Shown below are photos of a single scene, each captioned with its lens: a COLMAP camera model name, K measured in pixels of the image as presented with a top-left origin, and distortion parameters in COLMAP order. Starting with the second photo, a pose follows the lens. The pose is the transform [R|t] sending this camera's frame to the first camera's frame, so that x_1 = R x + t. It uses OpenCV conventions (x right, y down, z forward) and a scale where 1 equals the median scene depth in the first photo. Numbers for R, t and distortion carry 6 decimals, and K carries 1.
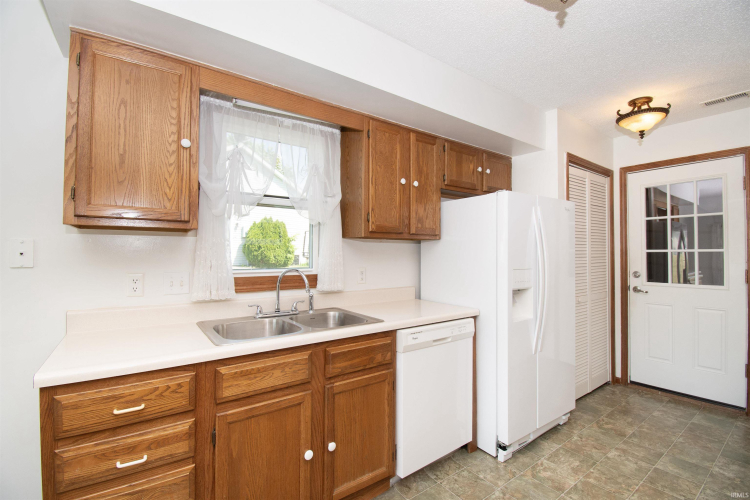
lens RADIAL K [[337.0, 0, 370.3], [0, 337.0, 248.9], [0, 0, 1]] dist [-0.003900, -0.000915]
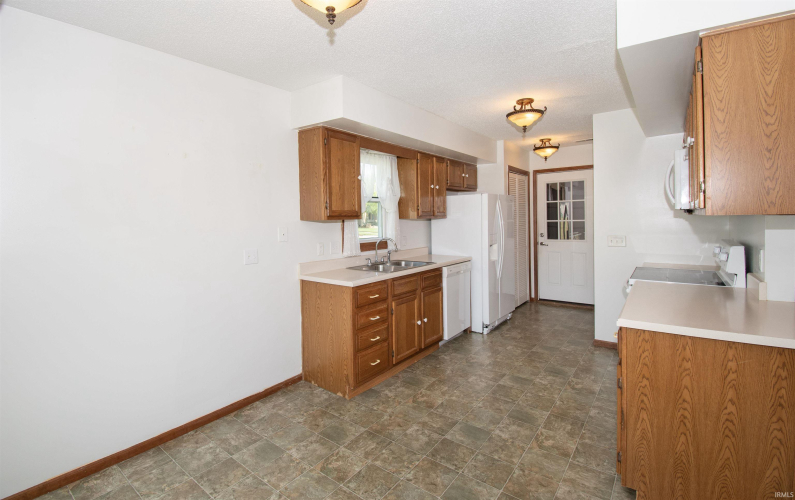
lens RADIAL K [[345.7, 0, 384.4], [0, 345.7, 221.5], [0, 0, 1]] dist [0.004764, 0.000223]
pose [[0.966208, -0.018384, 0.257107, -0.487284], [0.012941, 0.999655, 0.022843, -0.048020], [-0.257438, -0.018744, 0.966113, -0.550152]]
